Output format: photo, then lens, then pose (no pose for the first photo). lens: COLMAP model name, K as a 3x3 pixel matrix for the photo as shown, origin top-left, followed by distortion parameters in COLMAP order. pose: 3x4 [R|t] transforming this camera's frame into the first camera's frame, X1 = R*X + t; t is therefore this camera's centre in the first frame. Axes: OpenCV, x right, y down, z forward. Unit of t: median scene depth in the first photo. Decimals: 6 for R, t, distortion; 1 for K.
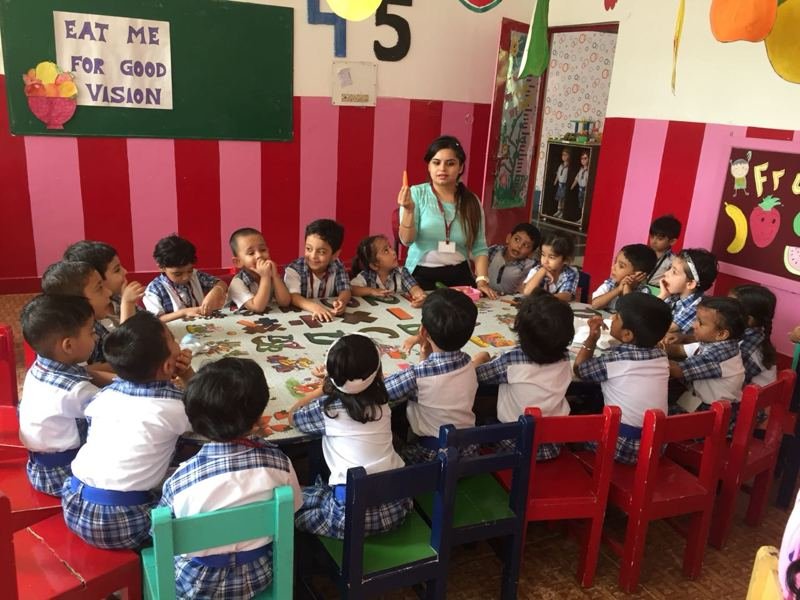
lens RADIAL K [[696.9, 0, 385.5], [0, 696.9, 303.9], [0, 0, 1]] dist [0.041924, -0.065386]
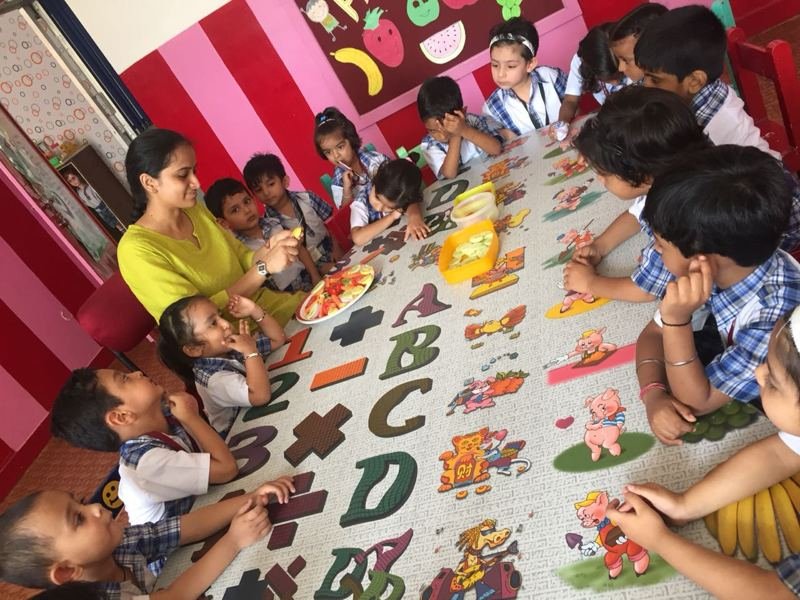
lens RADIAL K [[696.9, 0, 385.5], [0, 696.9, 303.9], [0, 0, 1]] dist [0.041924, -0.065386]
pose [[0.477083, -0.679805, 0.557008, -0.169110], [0.694462, 0.680027, 0.235131, -0.093433], [-0.538624, 0.274644, 0.796527, 0.380166]]
